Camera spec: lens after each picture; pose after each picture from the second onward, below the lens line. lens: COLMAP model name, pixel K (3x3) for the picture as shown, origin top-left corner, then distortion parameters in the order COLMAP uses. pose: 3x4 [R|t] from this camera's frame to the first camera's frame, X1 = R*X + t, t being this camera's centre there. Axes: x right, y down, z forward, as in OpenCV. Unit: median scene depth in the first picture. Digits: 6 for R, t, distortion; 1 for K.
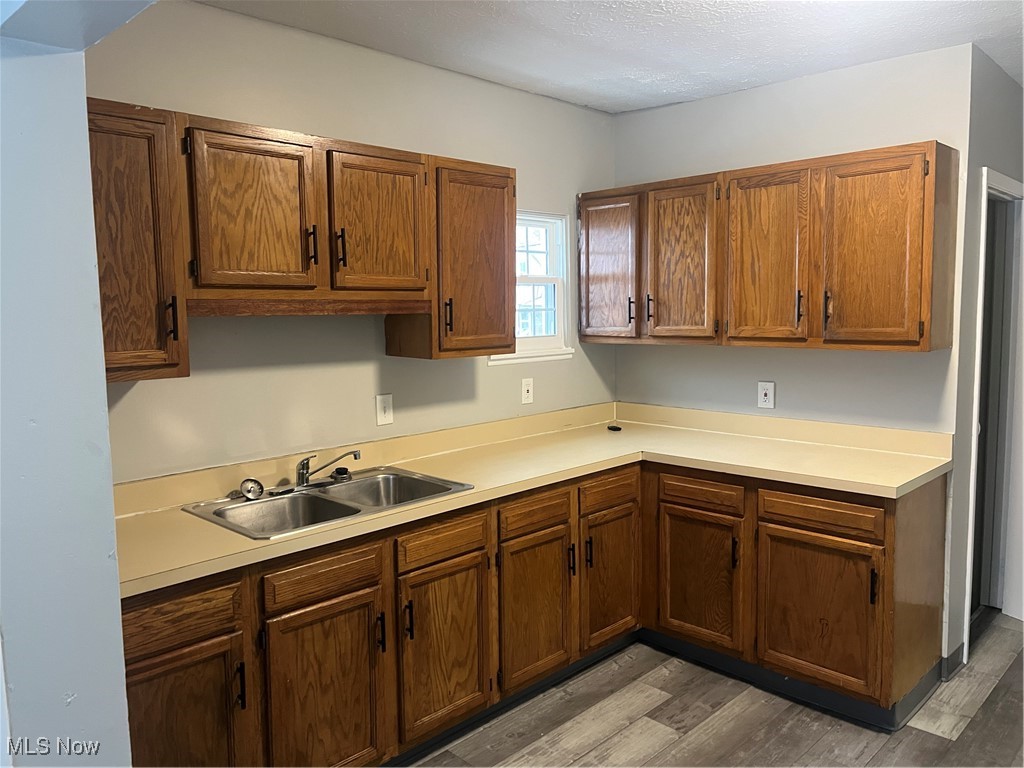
lens RADIAL K [[769.7, 0, 516.8], [0, 769.7, 376.8], [0, 0, 1]] dist [0.069534, -0.089848]
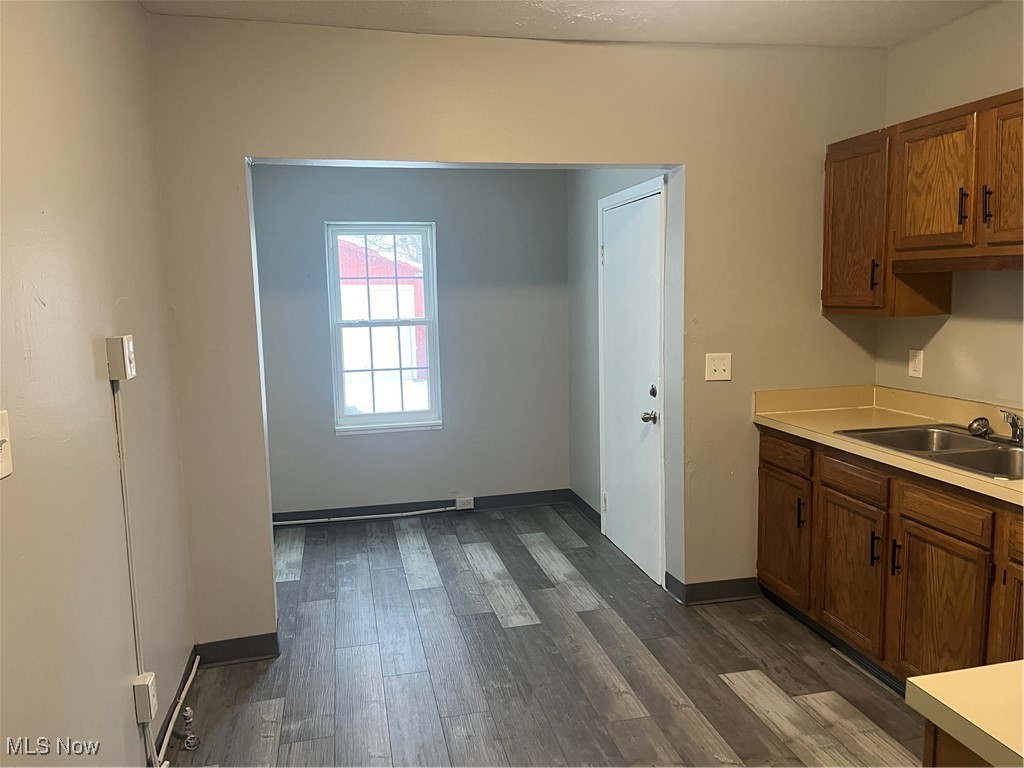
lens RADIAL K [[769.7, 0, 512.9], [0, 769.7, 384.7], [0, 0, 1]] dist [0.069534, -0.089848]
pose [[-0.544071, 0.130662, -0.828803, 0.871564], [-0.047788, 0.981371, 0.186085, -0.084927], [0.837677, 0.140850, -0.527691, 0.934064]]
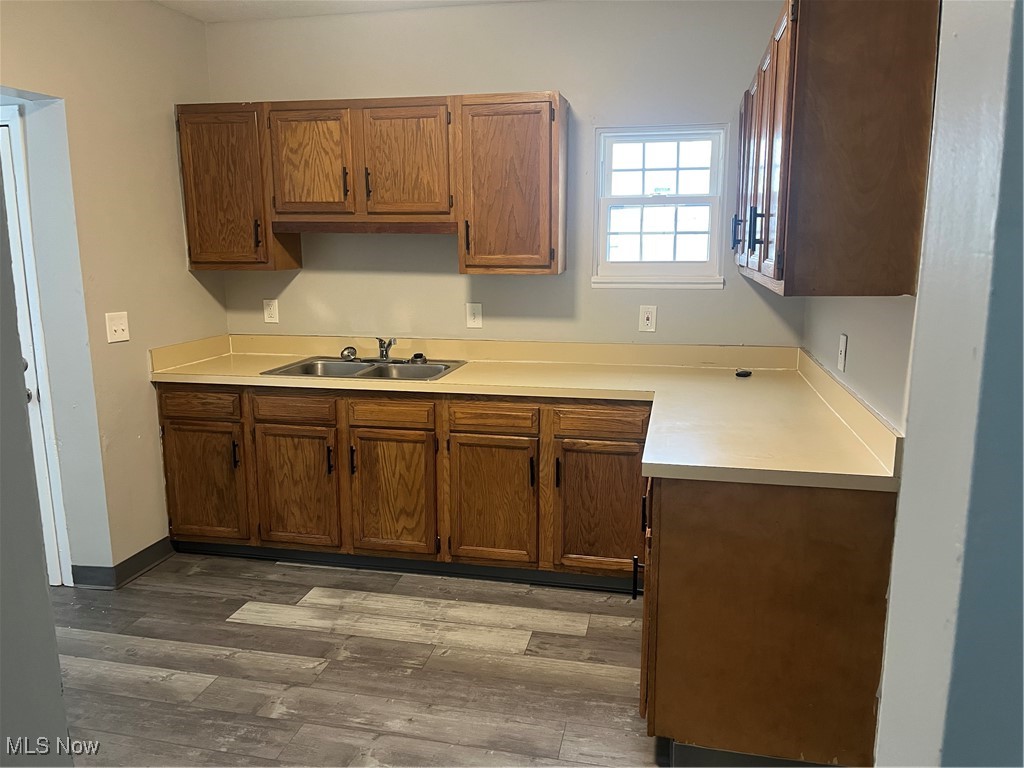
lens RADIAL K [[769.7, 0, 516.7], [0, 769.7, 383.4], [0, 0, 1]] dist [0.069534, -0.089848]
pose [[0.536355, 0.165567, -0.827593, 0.957579], [-0.084188, 0.986175, 0.142731, -0.032841], [0.839783, -0.006881, 0.542879, 0.431634]]
